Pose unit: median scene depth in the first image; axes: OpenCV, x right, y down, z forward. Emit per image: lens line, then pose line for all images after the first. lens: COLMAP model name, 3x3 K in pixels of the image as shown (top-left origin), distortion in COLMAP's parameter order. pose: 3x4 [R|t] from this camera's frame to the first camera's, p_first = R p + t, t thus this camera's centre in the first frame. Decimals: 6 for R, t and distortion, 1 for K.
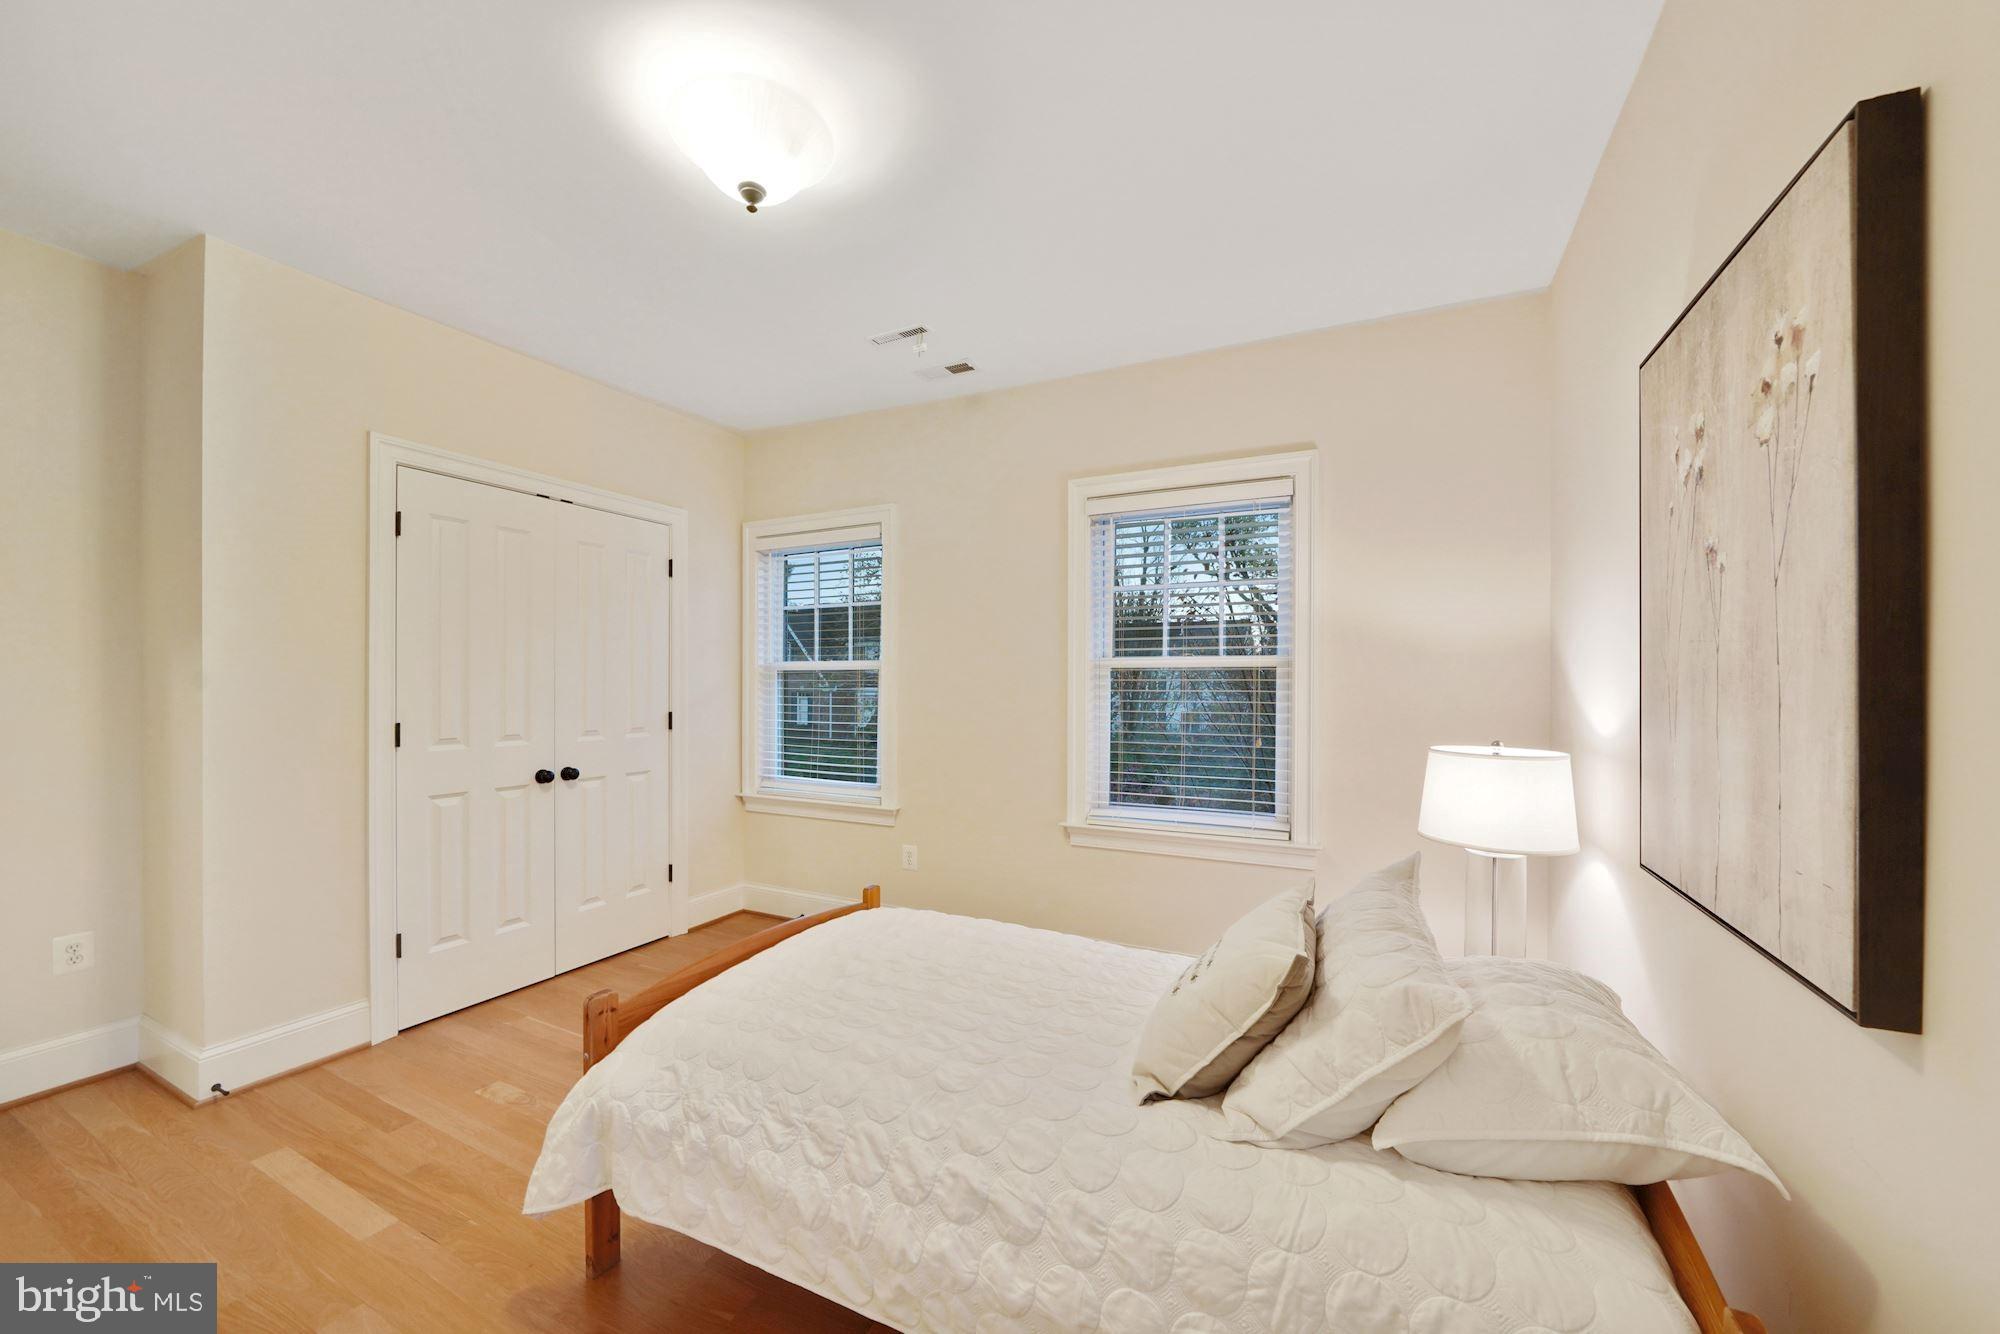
lens RADIAL K [[755.2, 0, 1002.8], [0, 755.2, 678.8], [0, 0, 1]] dist [-0.002558, -0.000306]
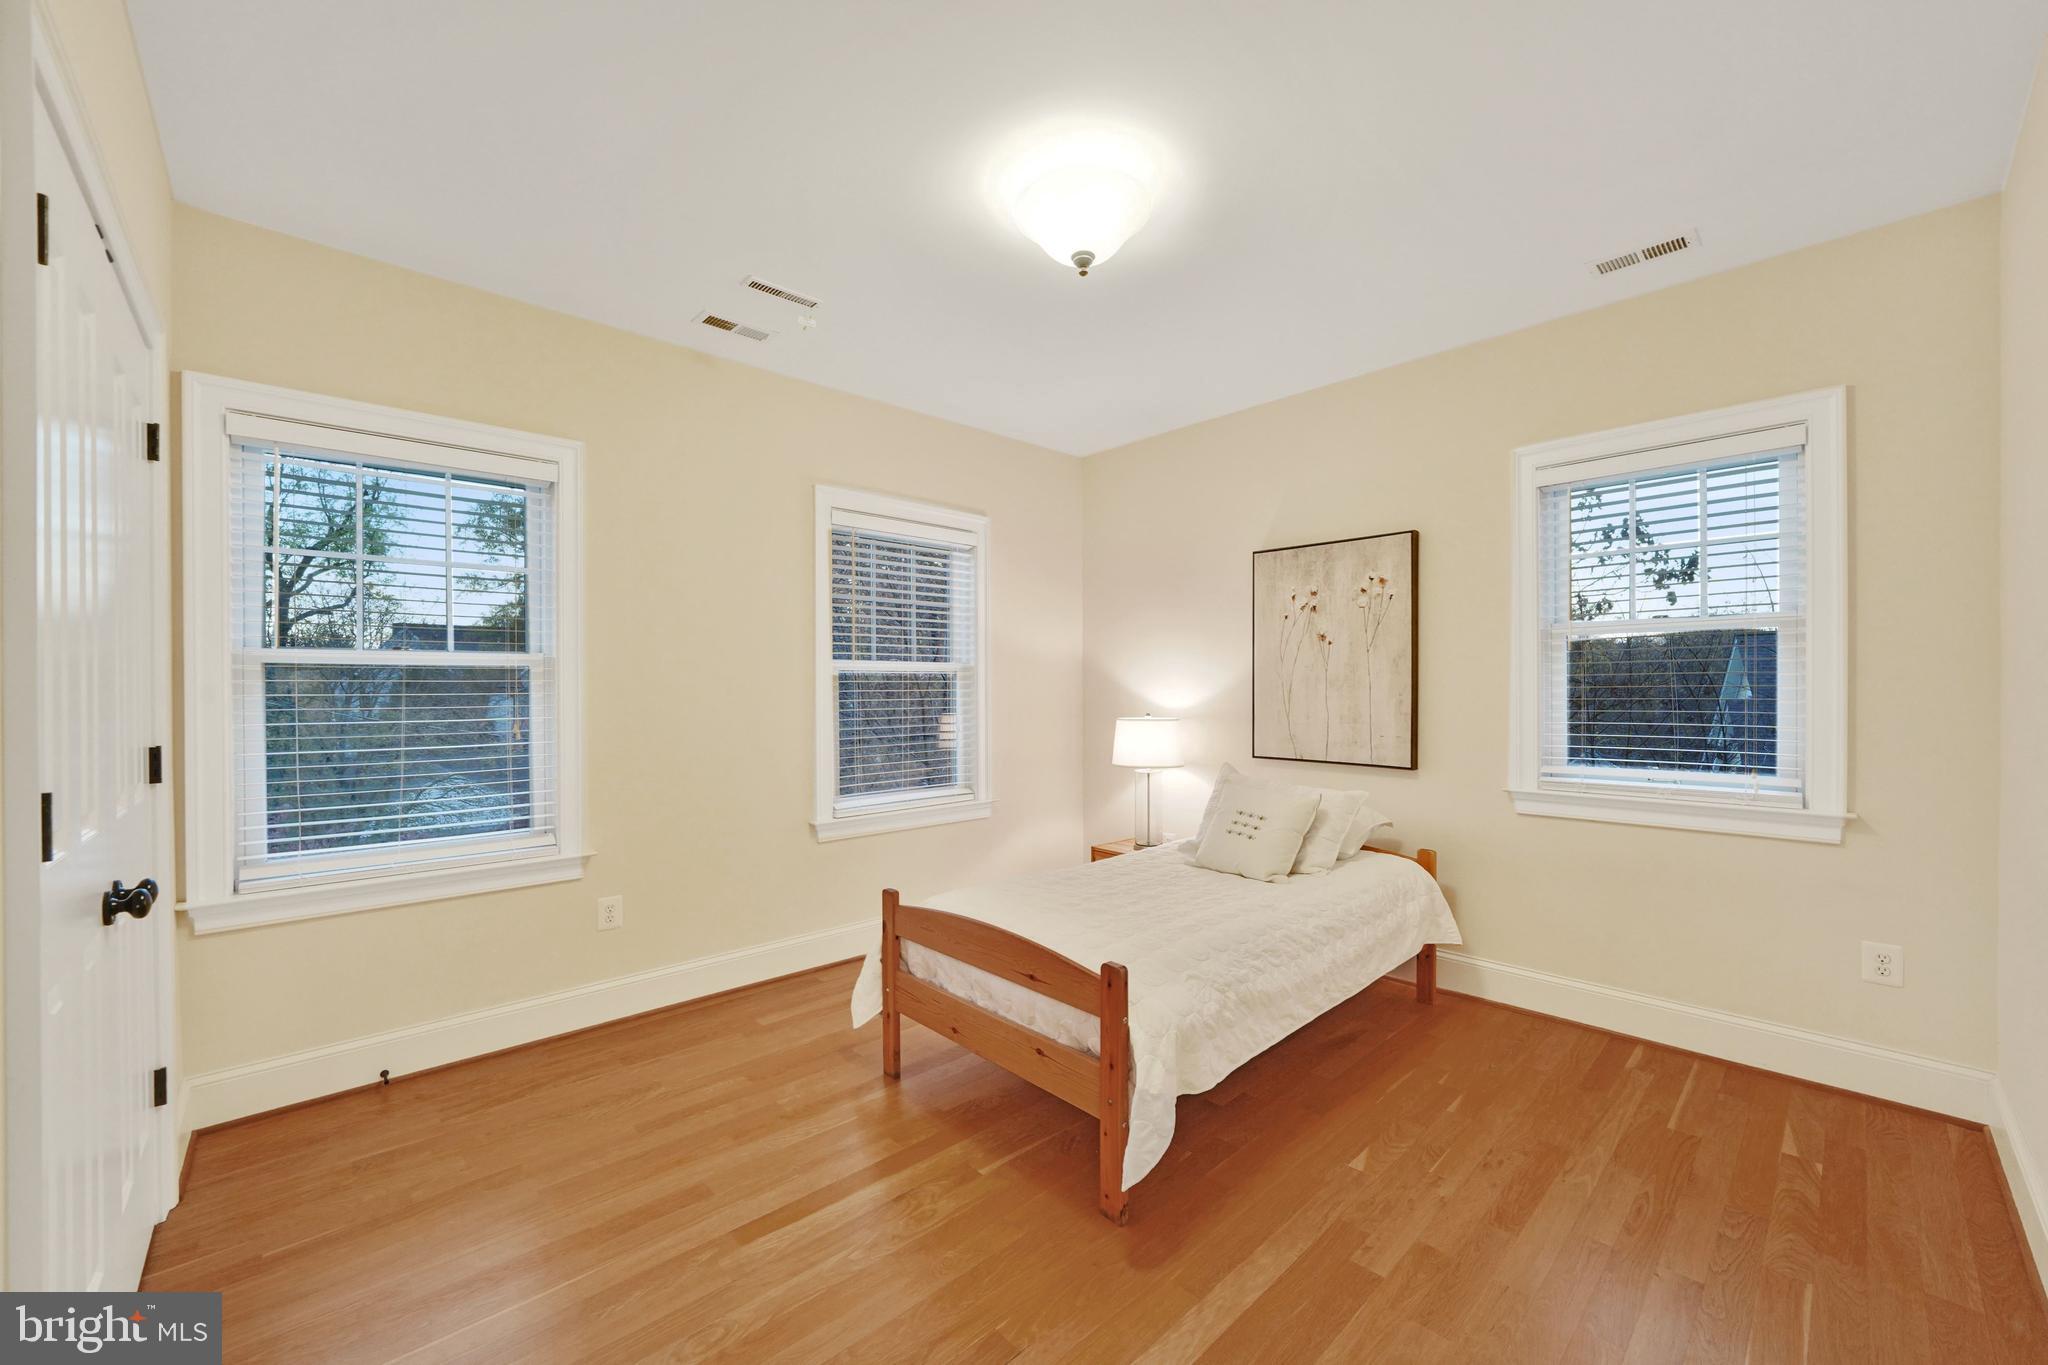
lens RADIAL K [[764.5, 0, 1026.8], [0, 764.5, 713.4], [0, 0, 1]] dist [0.000693, -0.000078]
pose [[0.353064, -0.040537, 0.934721, -0.793477], [-0.001857, 0.999029, 0.044027, -0.000482], [-0.935597, -0.017280, 0.352646, 0.361808]]
